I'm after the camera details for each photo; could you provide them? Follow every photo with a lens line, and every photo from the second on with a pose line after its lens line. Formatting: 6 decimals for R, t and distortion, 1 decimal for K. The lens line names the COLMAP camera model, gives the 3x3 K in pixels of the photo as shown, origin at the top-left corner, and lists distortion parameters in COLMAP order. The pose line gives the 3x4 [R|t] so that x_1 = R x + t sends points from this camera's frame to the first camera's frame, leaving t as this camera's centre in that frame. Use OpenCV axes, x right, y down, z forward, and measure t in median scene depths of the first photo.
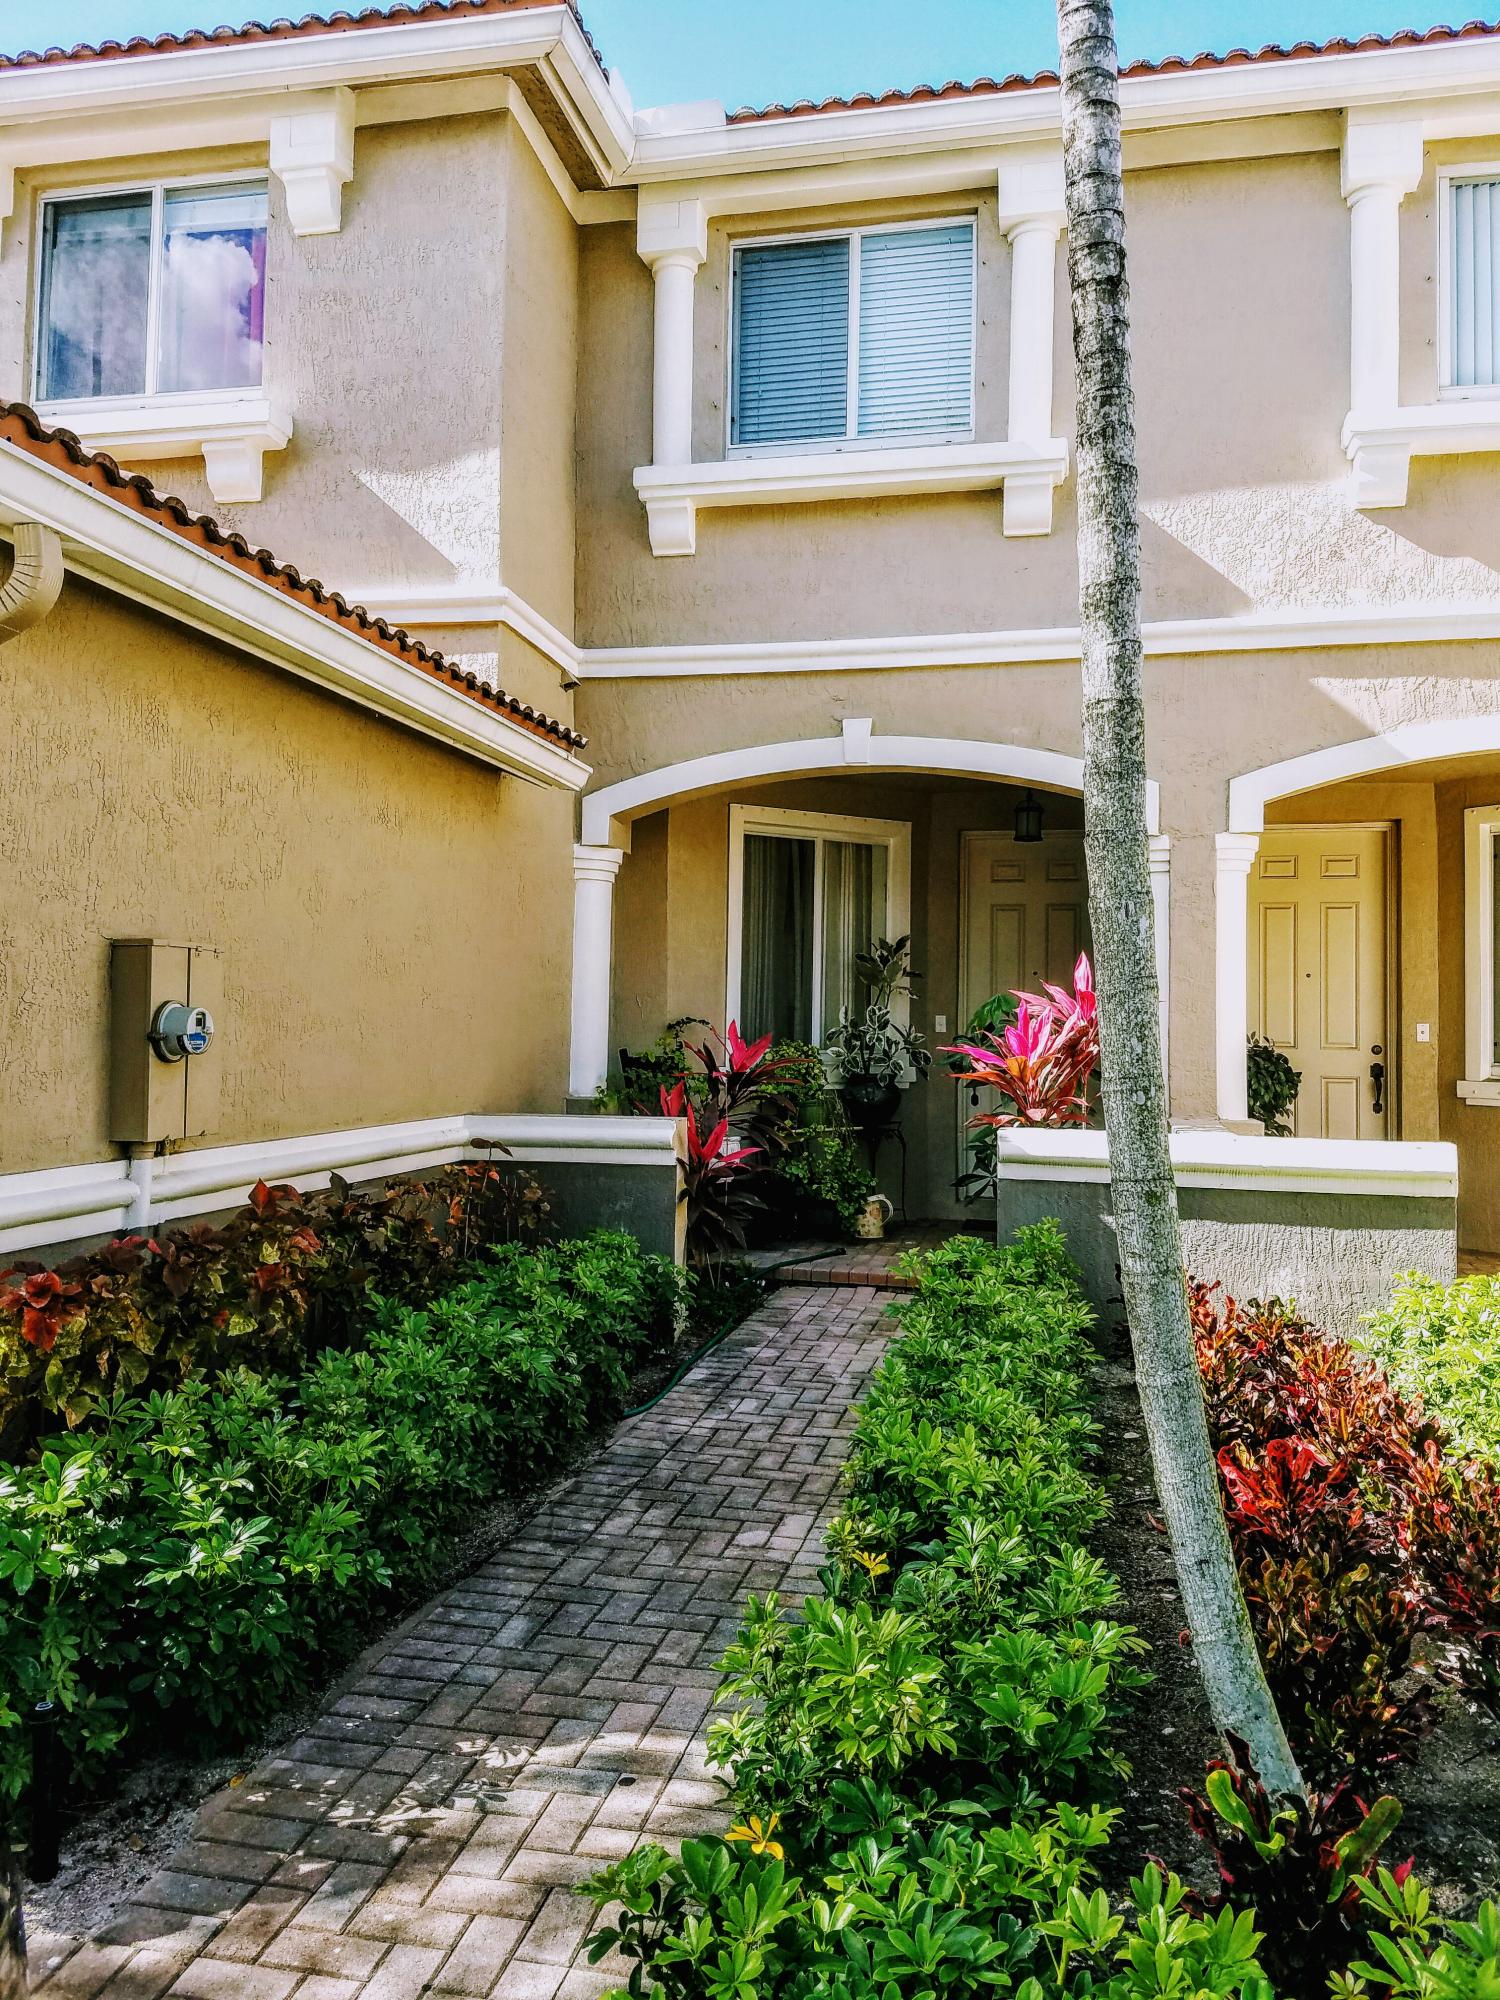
lens RADIAL K [[1543.1, 0, 754.1], [0, 1543.1, 960.0], [0, 0, 1]] dist [0.196924, -0.323122]
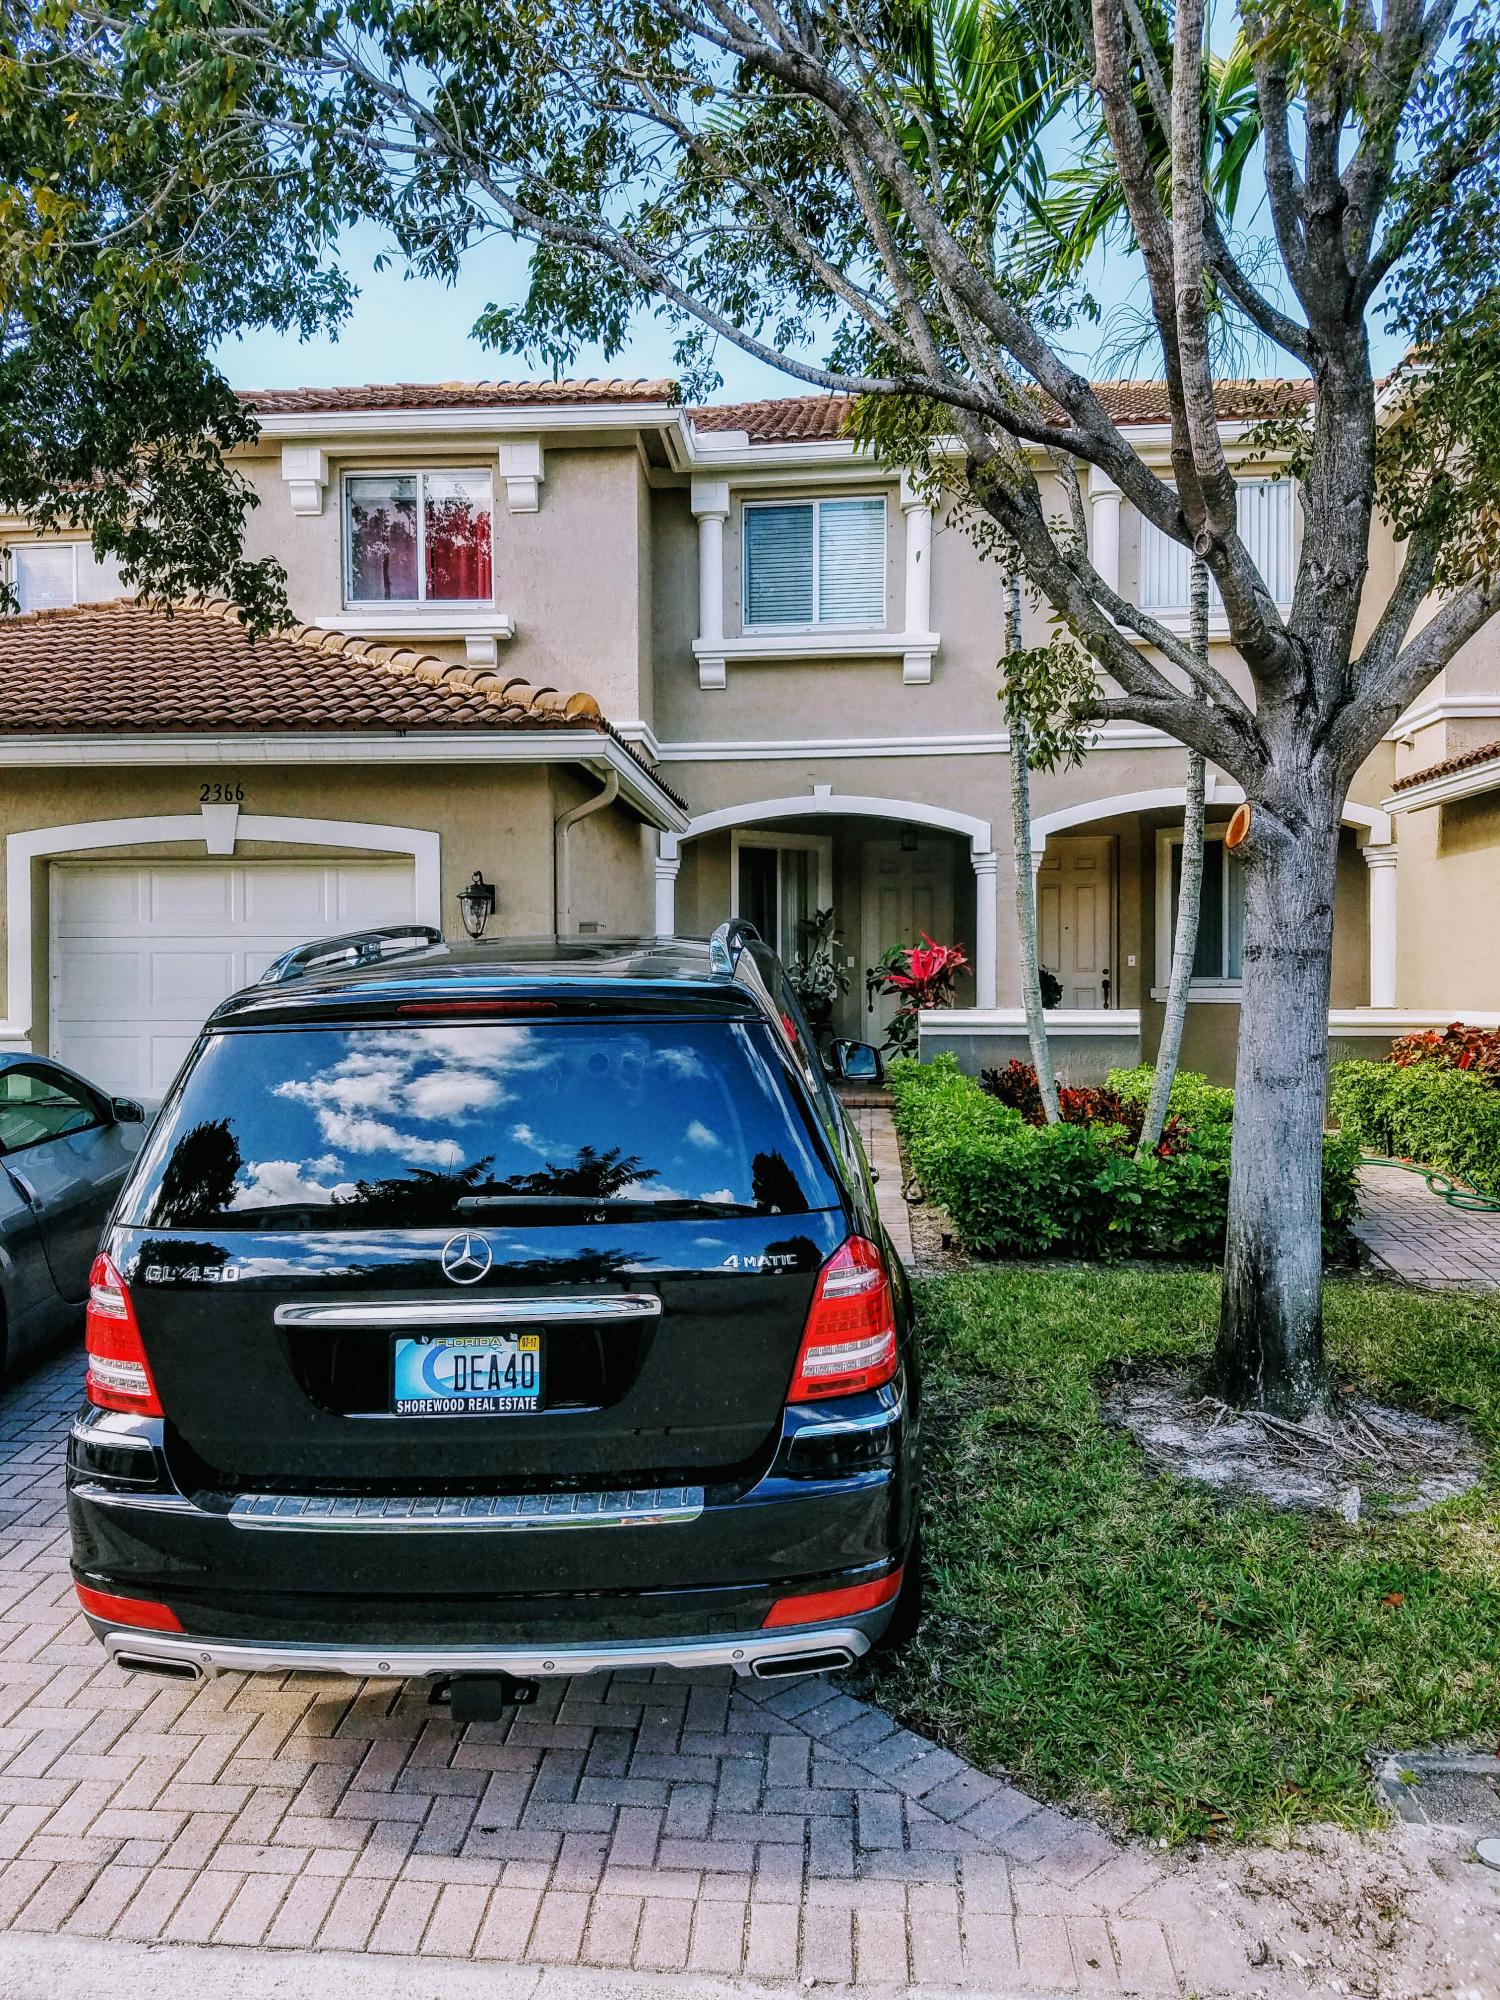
lens RADIAL K [[1562.8, 0, 725.1], [0, 1562.8, 999.2], [0, 0, 1]] dist [0.234138, -0.452327]
pose [[0.991080, -0.020814, 0.131629, -0.275203], [0.014197, 0.998597, 0.051011, -0.006637], [-0.132506, -0.048687, 0.989986, -0.737287]]
